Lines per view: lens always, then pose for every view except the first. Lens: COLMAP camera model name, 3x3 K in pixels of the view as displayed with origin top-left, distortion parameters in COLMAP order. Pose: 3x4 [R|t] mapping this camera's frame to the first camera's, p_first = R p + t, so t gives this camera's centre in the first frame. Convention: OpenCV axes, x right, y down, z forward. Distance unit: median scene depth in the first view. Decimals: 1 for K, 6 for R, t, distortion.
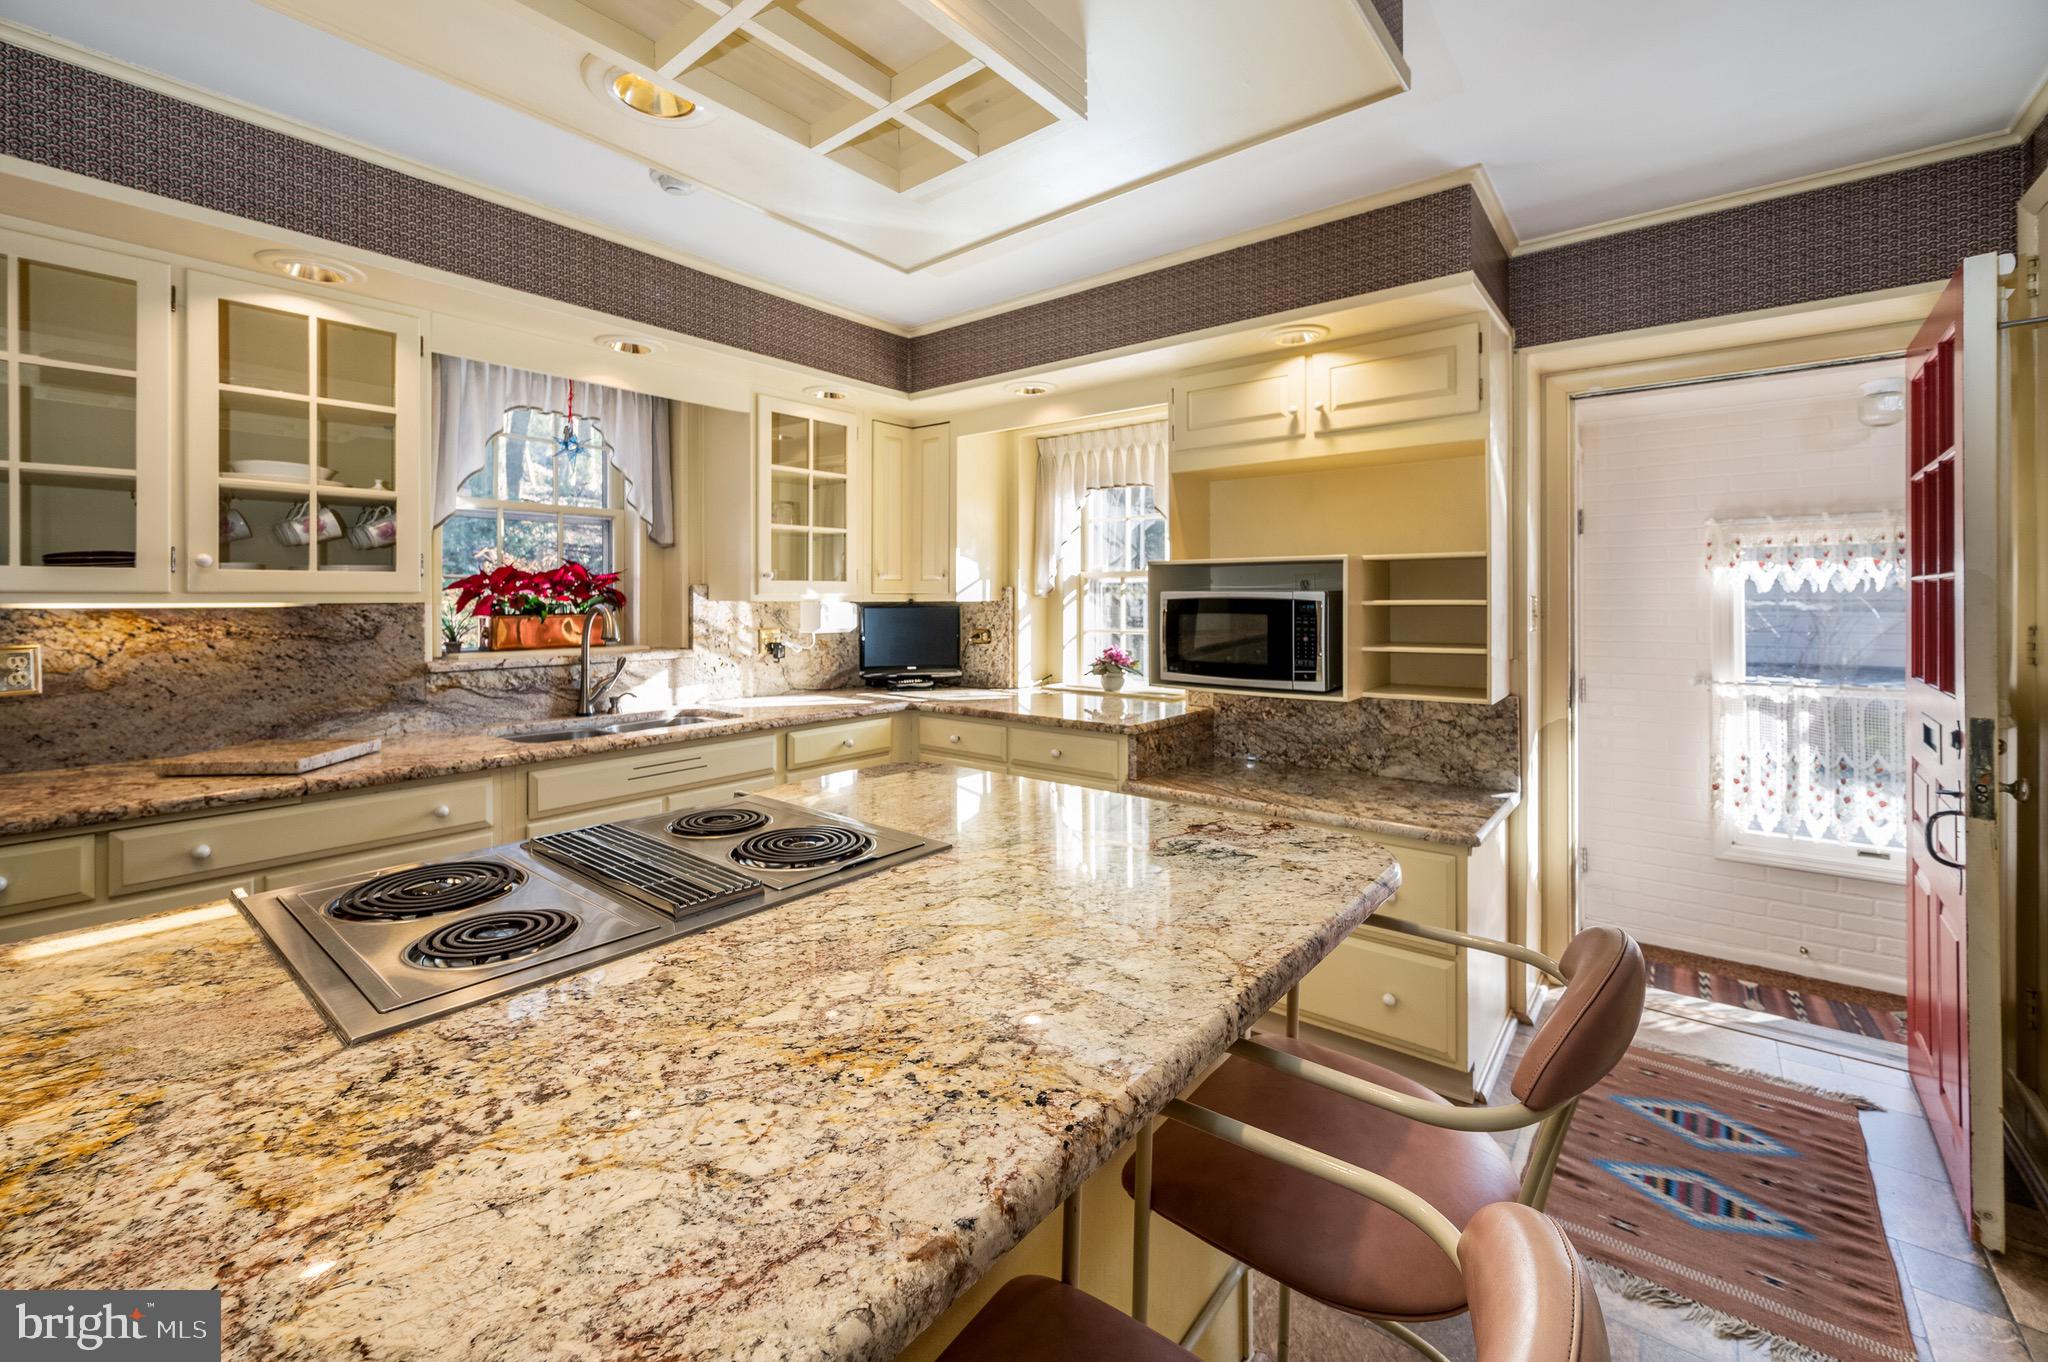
lens RADIAL K [[841.0, 0, 1033.9], [0, 841.0, 591.4], [0, 0, 1]] dist [-0.000729, -0.000051]
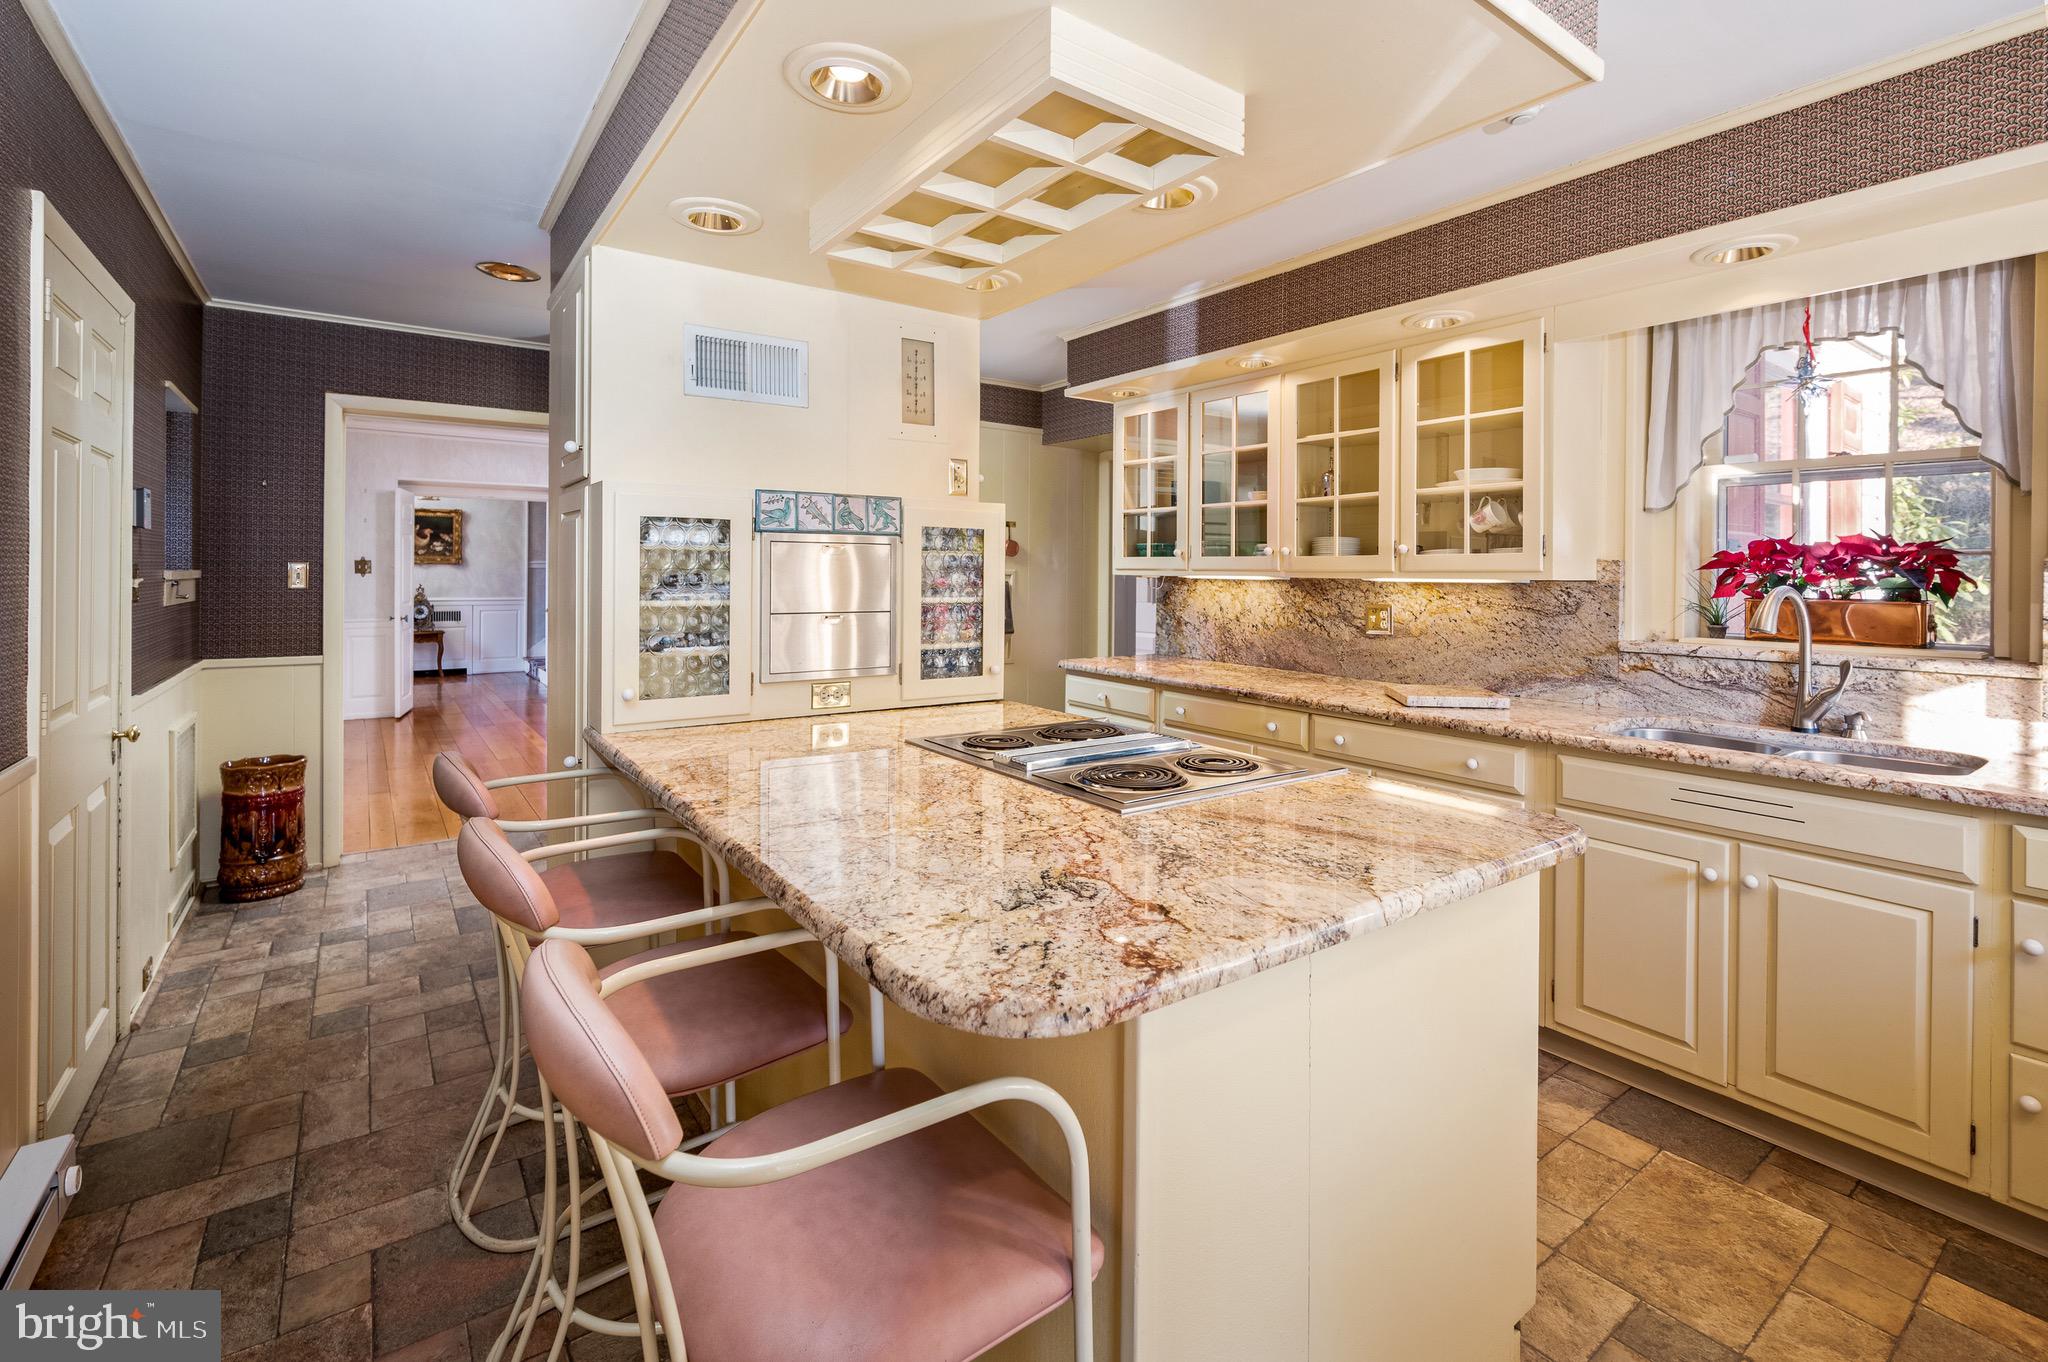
lens RADIAL K [[899.7, 0, 1030.1], [0, 899.7, 574.0], [0, 0, 1]] dist [0.001644, 0.000312]
pose [[-0.269119, 0.002134, -0.963105, 0.507054], [0.001774, 0.999997, 0.001721, 0.001452], [0.963105, -0.001245, -0.269122, 0.613105]]
